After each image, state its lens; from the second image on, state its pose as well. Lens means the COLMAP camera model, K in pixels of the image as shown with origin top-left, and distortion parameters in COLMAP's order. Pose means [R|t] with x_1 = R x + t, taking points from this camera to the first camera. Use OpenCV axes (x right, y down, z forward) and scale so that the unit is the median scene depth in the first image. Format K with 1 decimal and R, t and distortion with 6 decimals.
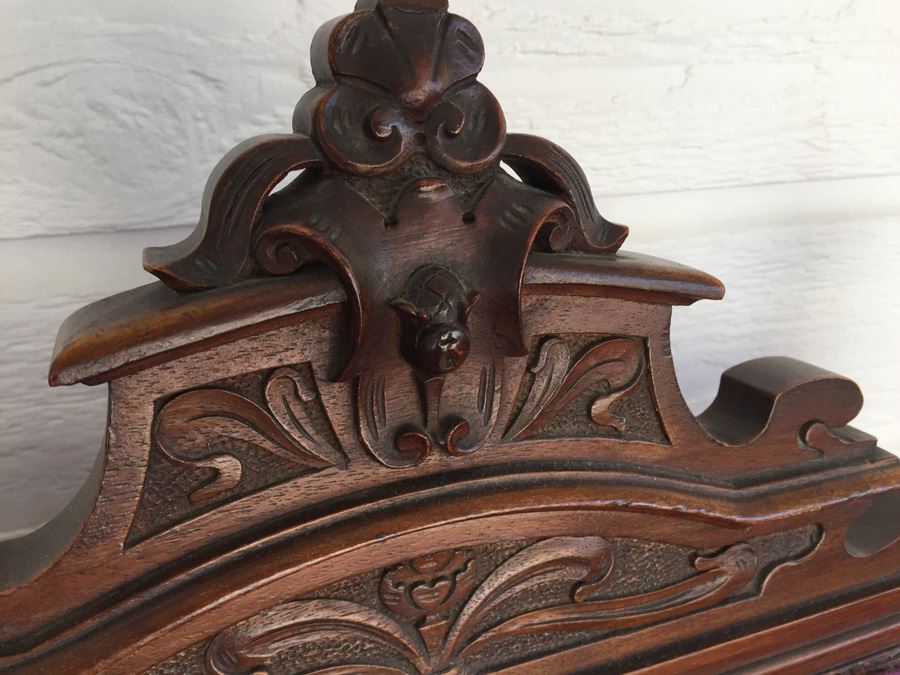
lens RADIAL K [[767.6, 0, 447.5], [0, 767.6, 336.1], [0, 0, 1]] dist [0.092364, -0.134814]
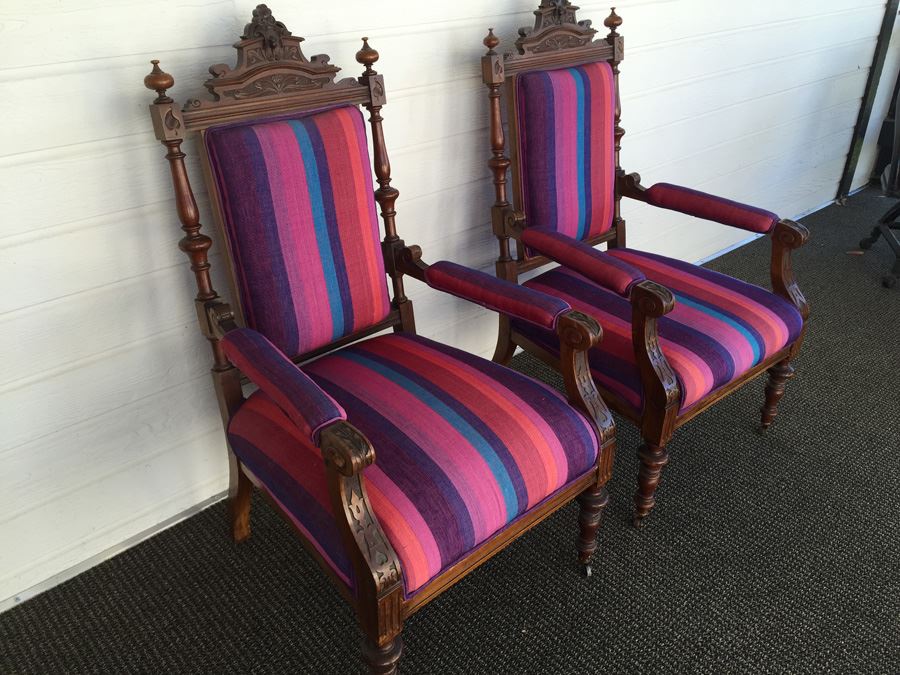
lens RADIAL K [[767.6, 0, 447.5], [0, 767.6, 336.1], [0, 0, 1]] dist [0.092364, -0.134814]
pose [[0.920299, -0.207008, 0.331960, -1.655474], [0.186829, 0.978078, 0.091972, 2.564854], [-0.343721, -0.022622, 0.938799, -7.400670]]
